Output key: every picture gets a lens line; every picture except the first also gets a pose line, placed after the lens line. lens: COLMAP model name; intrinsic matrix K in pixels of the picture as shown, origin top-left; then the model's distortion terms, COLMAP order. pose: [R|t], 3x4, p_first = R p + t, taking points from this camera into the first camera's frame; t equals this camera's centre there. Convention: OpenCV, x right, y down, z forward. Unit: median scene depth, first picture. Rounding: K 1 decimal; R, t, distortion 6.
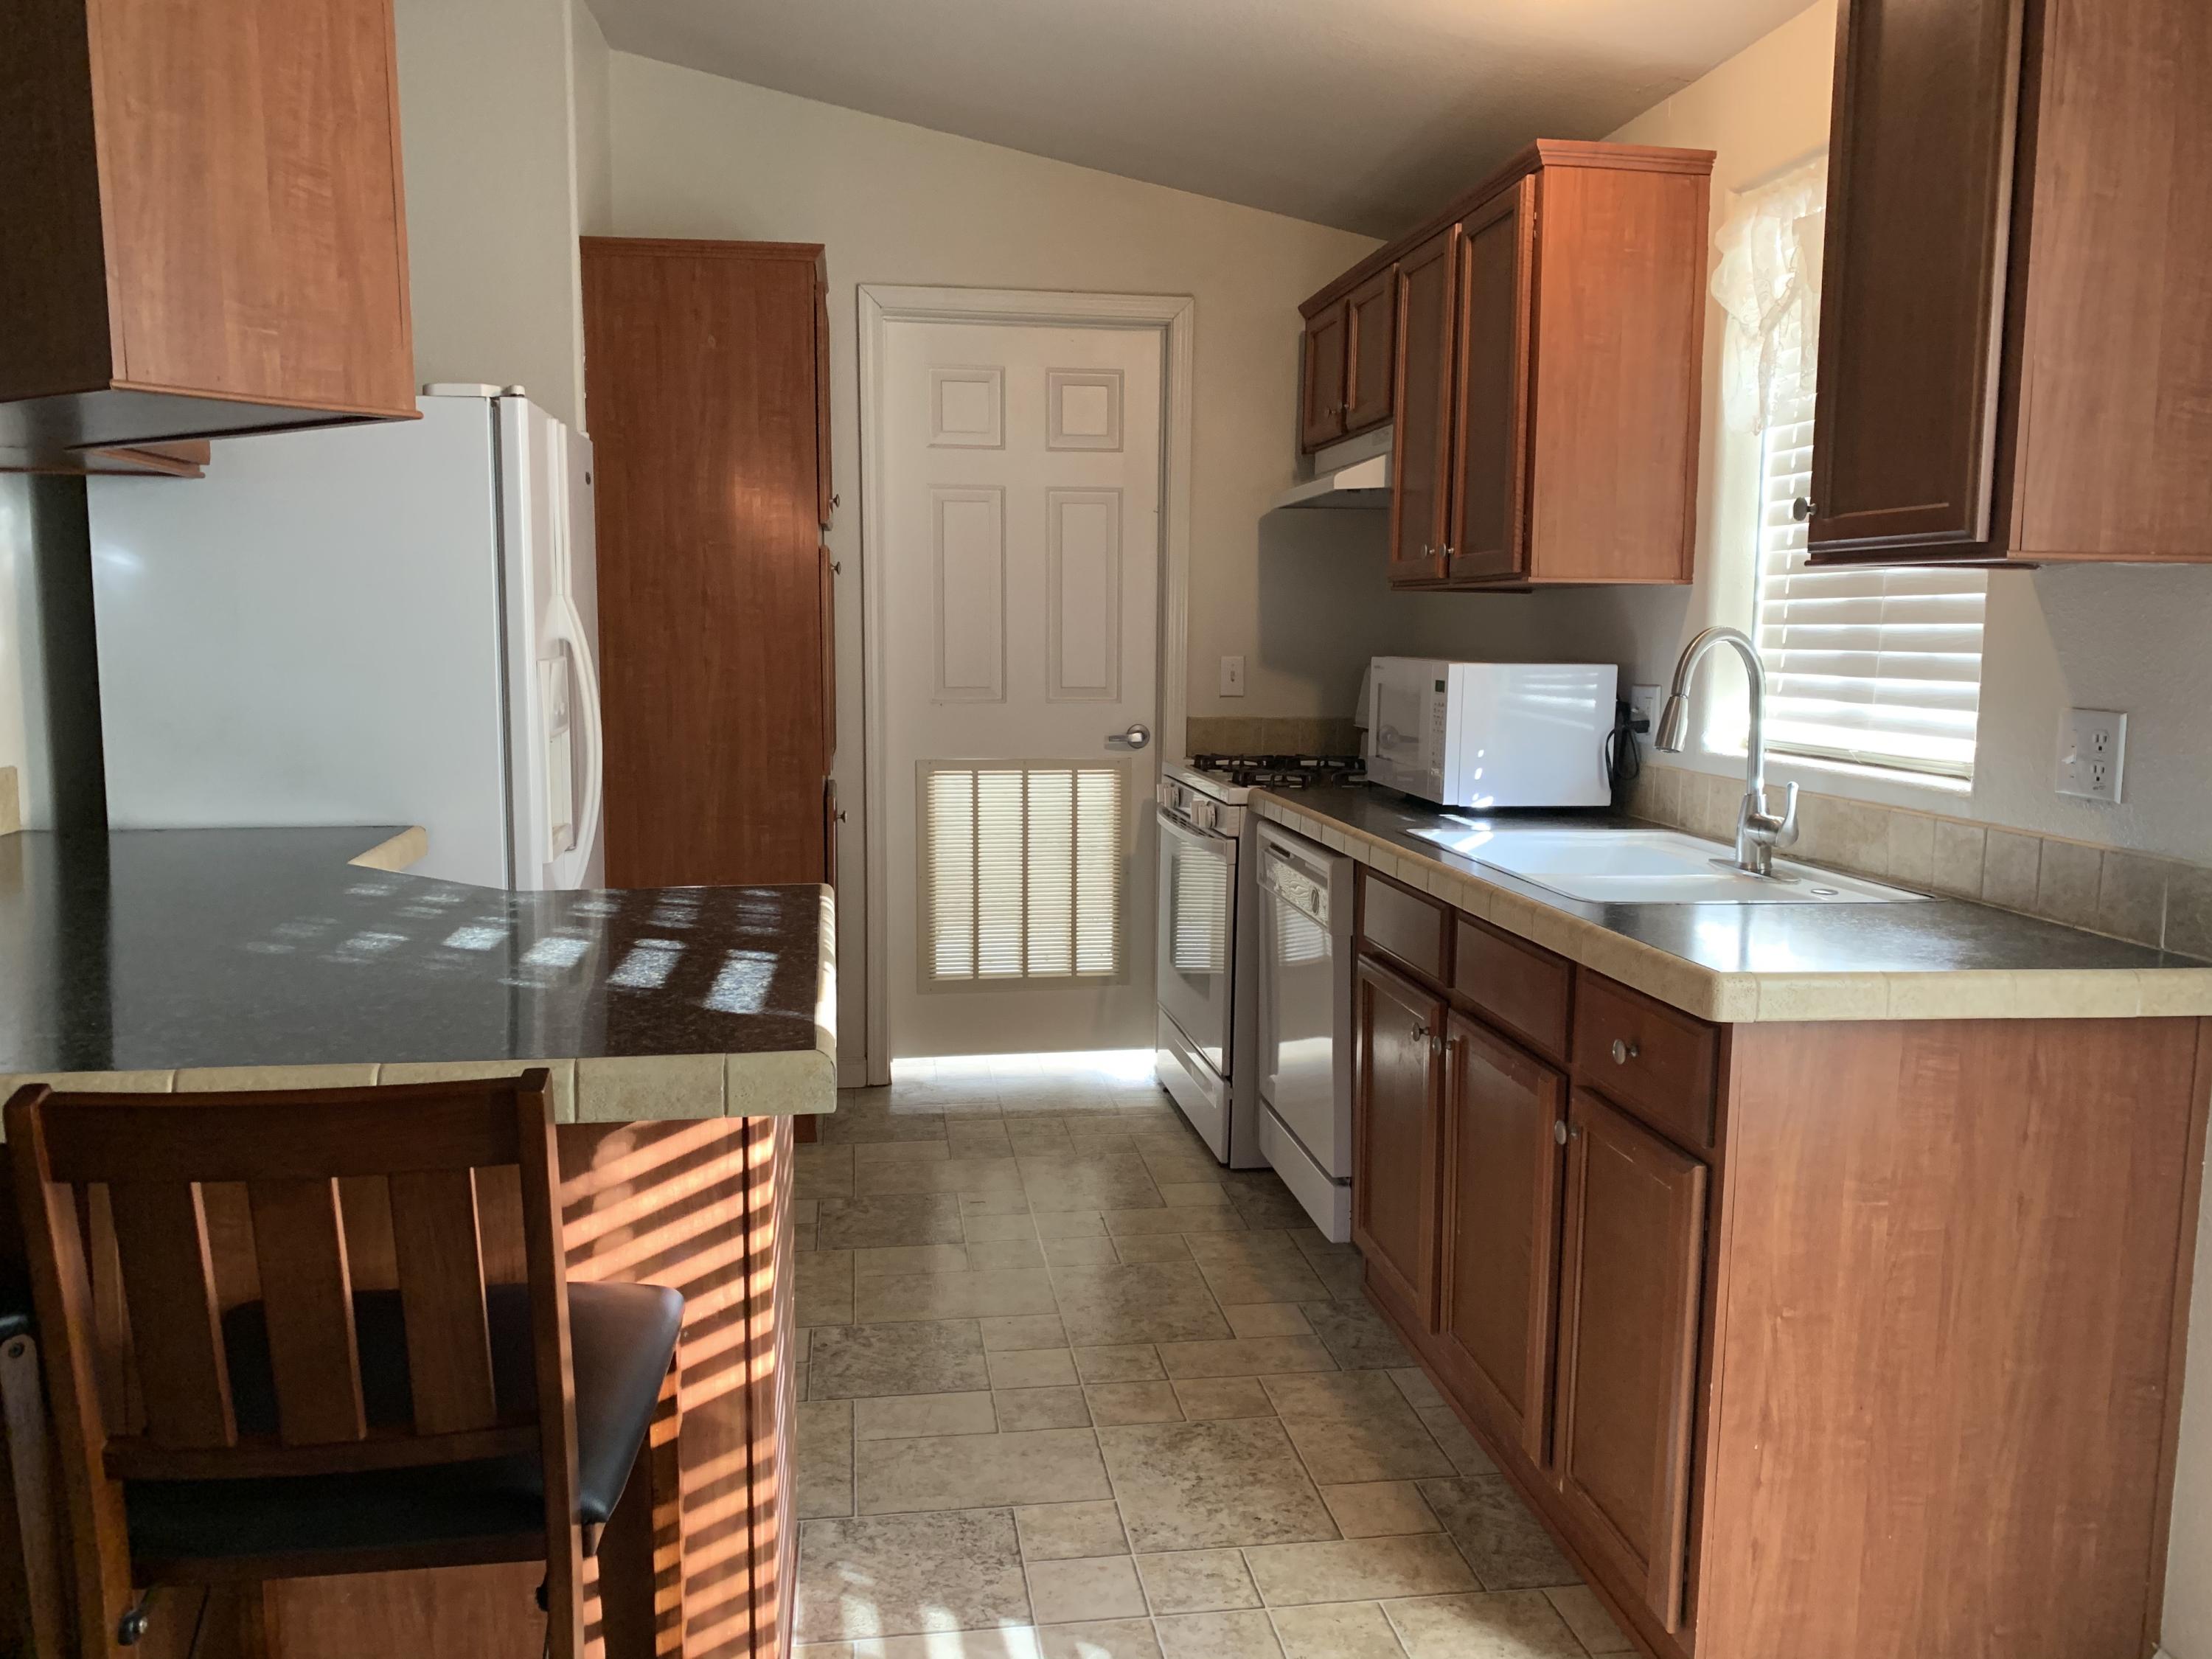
lens RADIAL K [[1698.4, 0, 1106.0], [0, 1698.4, 829.5], [0, 0, 1]] dist [0.007080, 0.007105]
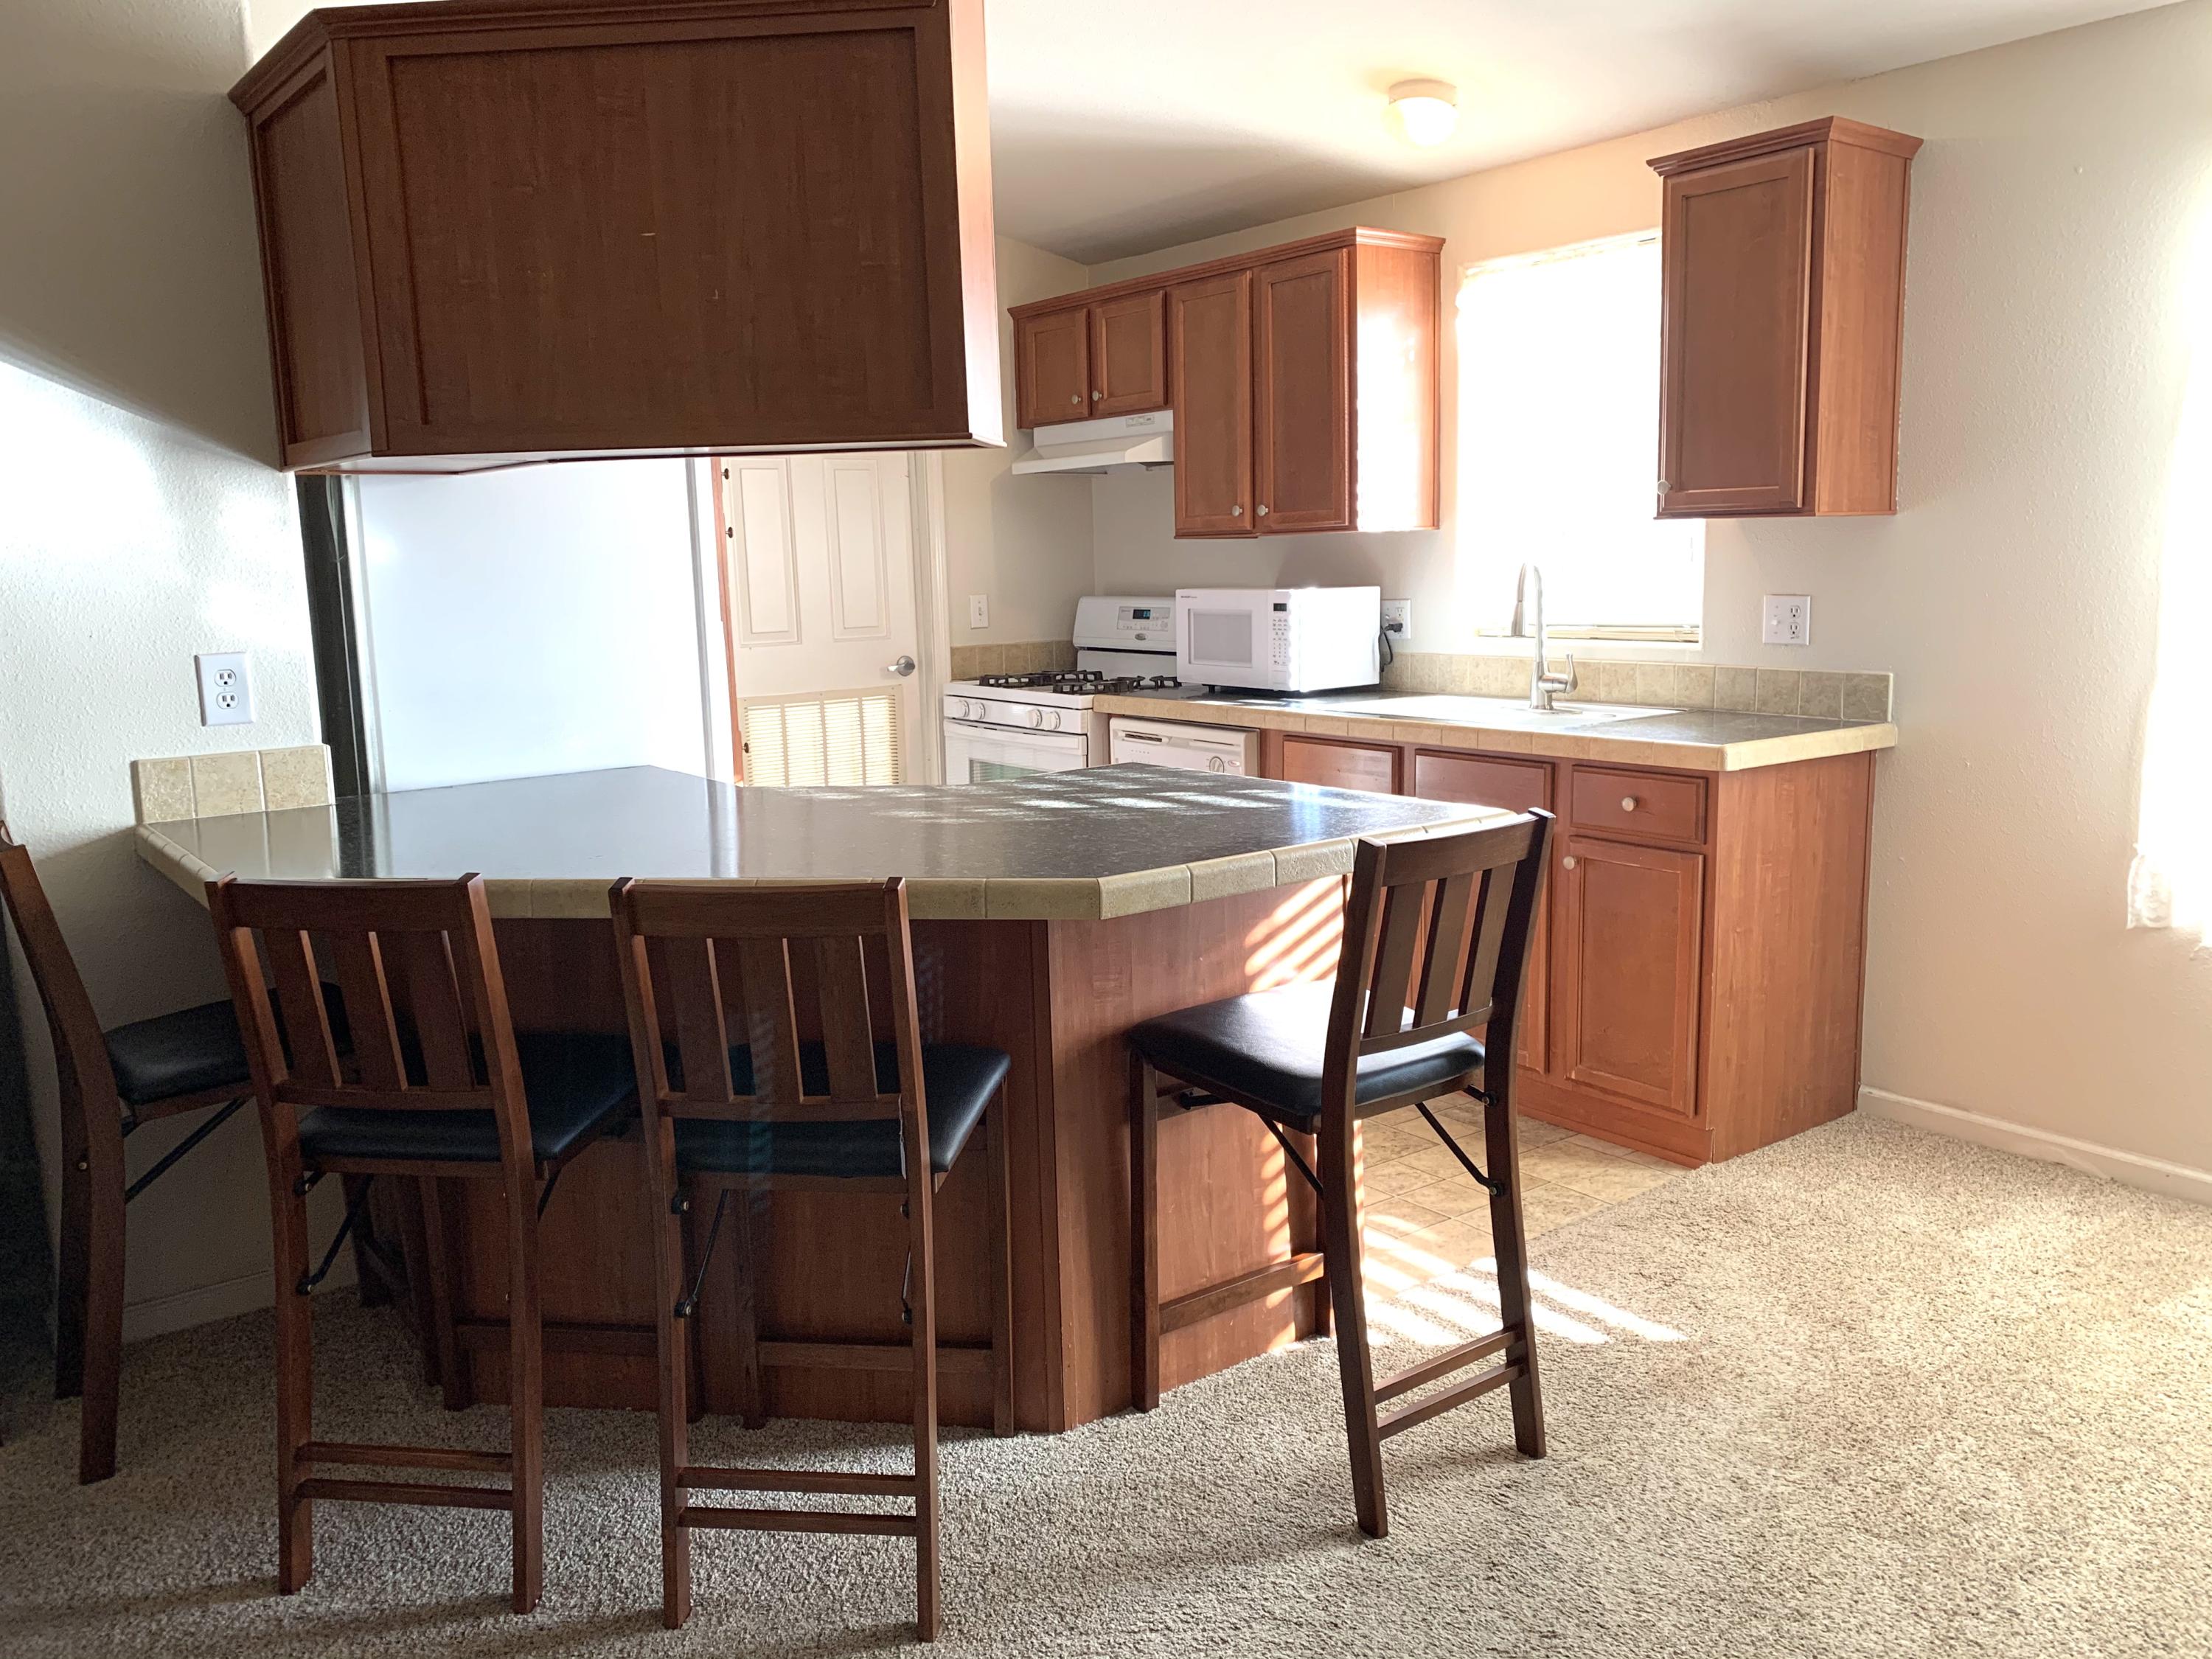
lens RADIAL K [[1689.4, 0, 1106.0], [0, 1689.4, 829.5], [0, 0, 1]] dist [0.020696, 0.002606]
pose [[0.882827, -0.112538, 0.456017, -0.640067], [0.094628, 0.993580, 0.062004, -0.001636], [-0.460068, -0.011586, 0.887808, -0.195557]]
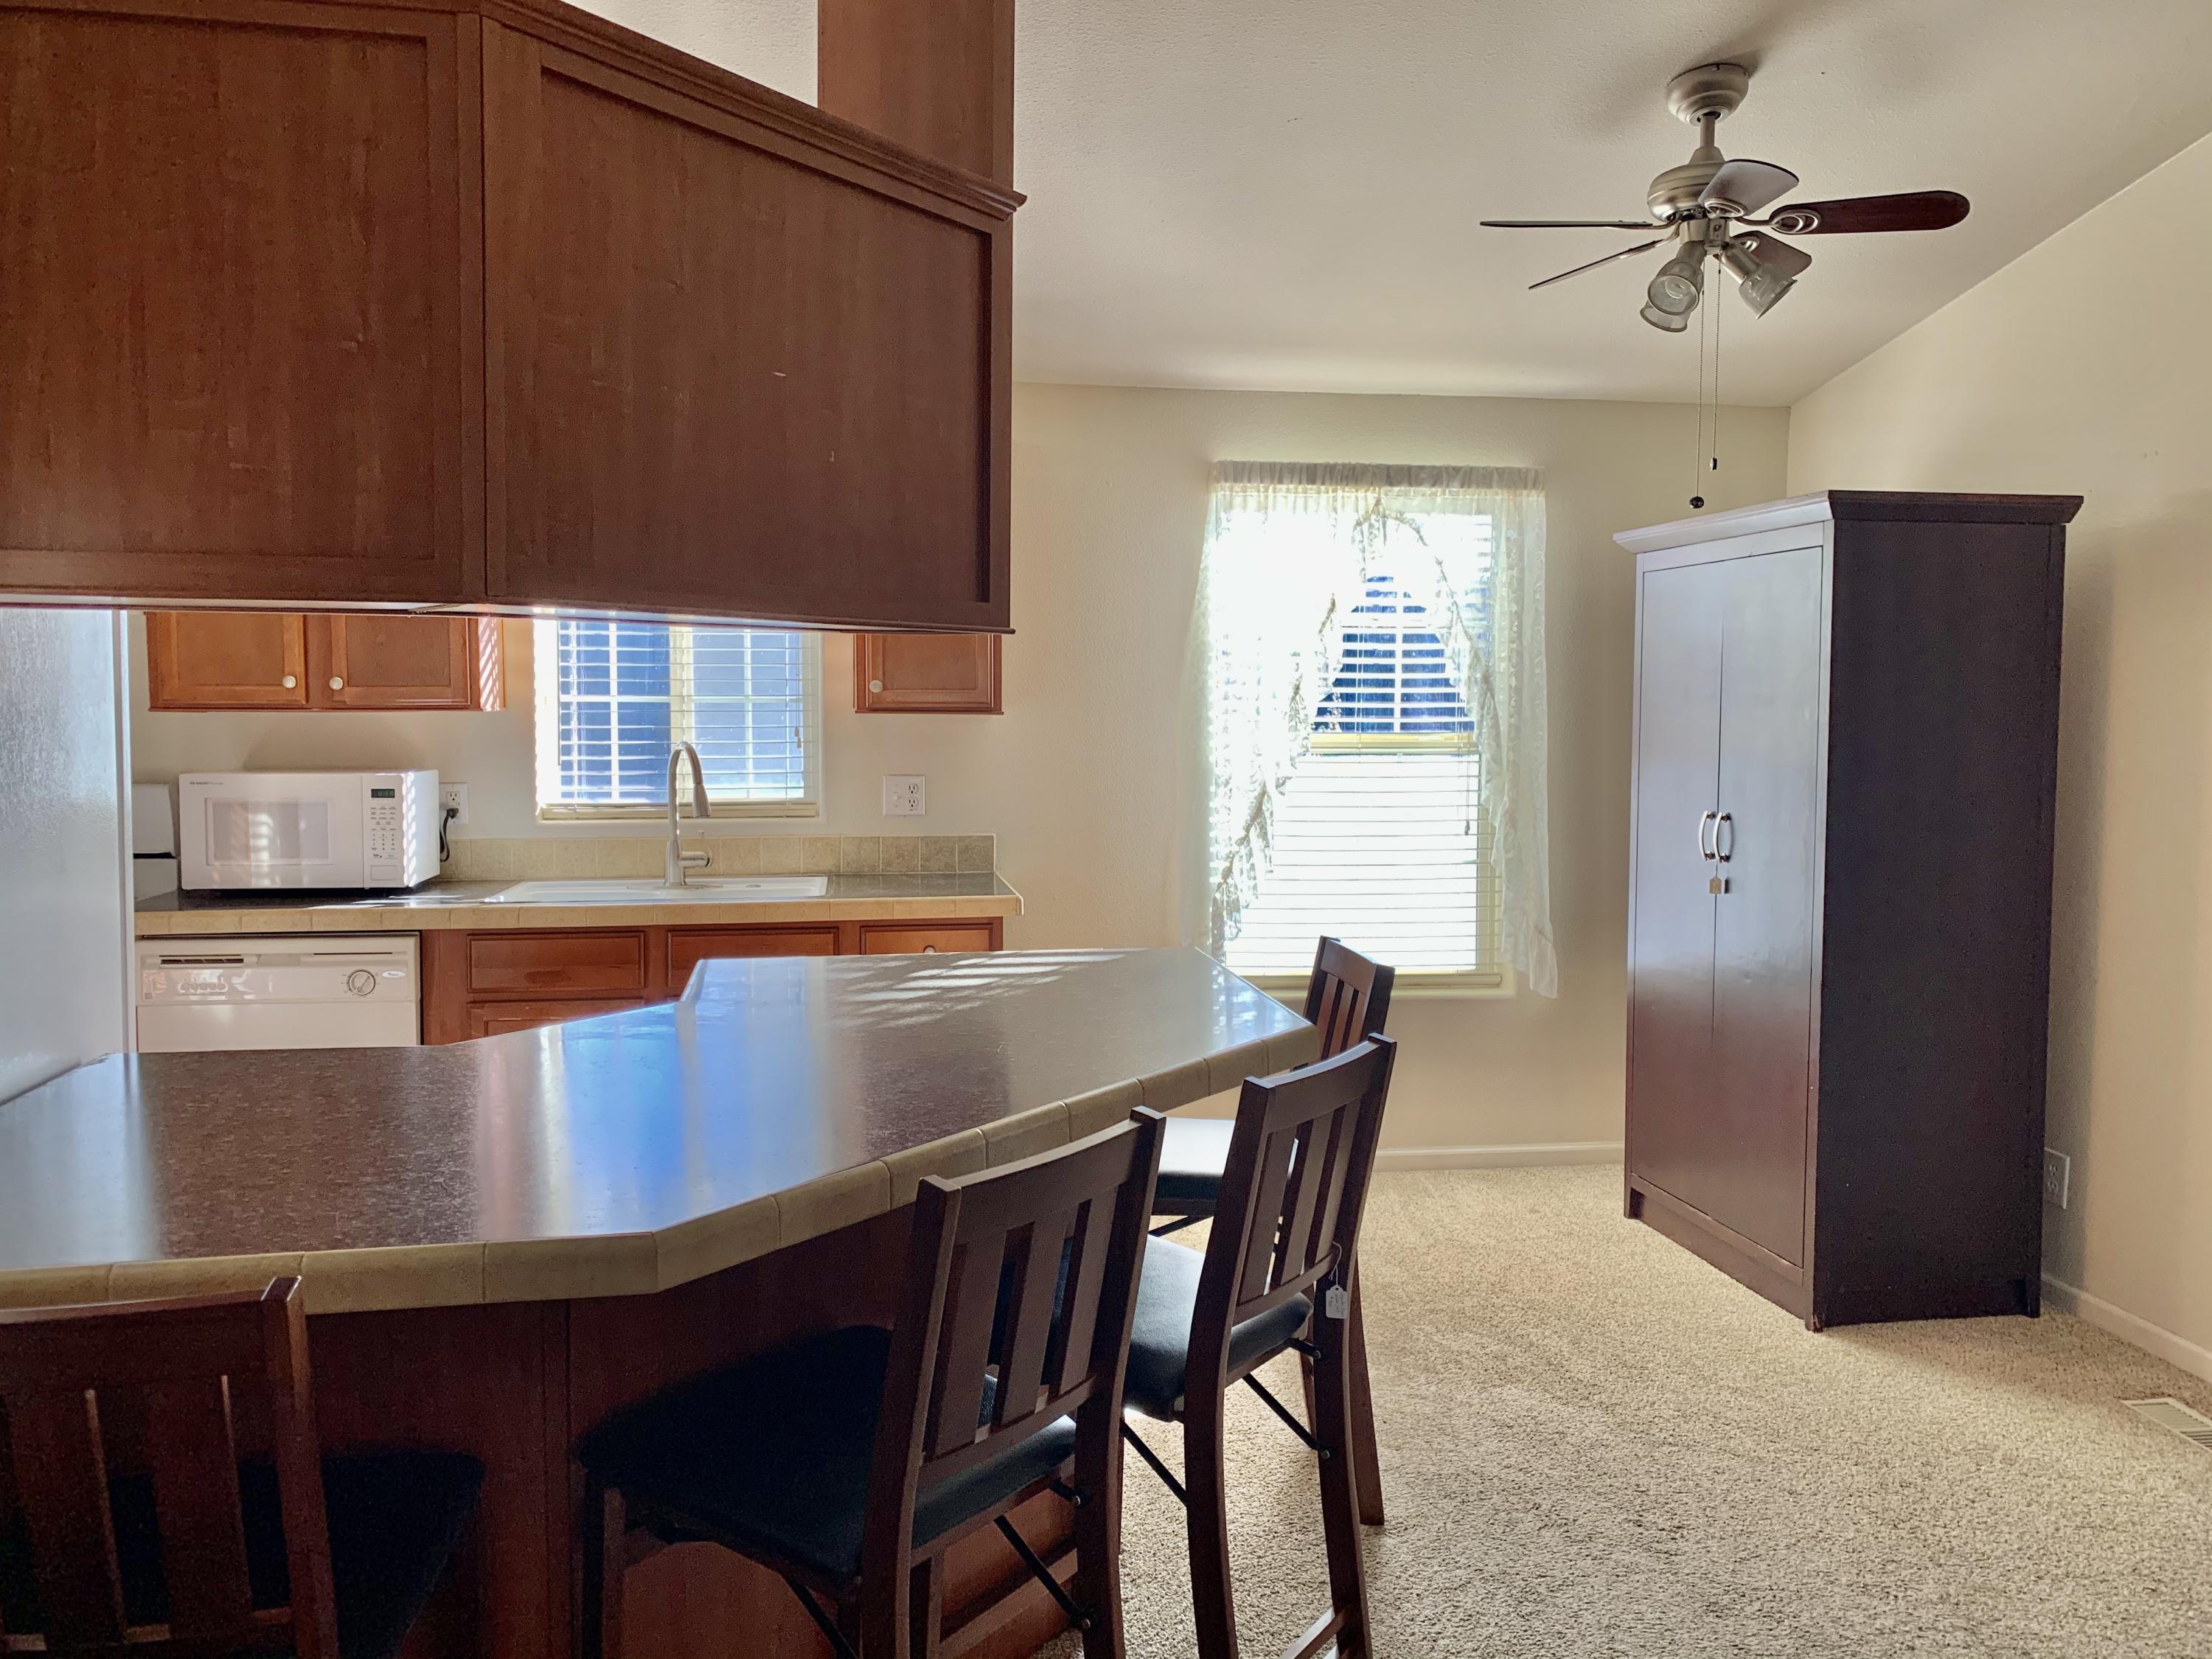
lens RADIAL K [[1723.4, 0, 1105.0], [0, 1723.4, 776.4], [0, 0, 1]] dist [0.005965, 0.002293]
pose [[-0.015083, -0.058460, 0.998176, -1.153962], [0.117785, 0.991235, 0.059834, -0.118528], [-0.992925, 0.118472, -0.008065, 0.524985]]
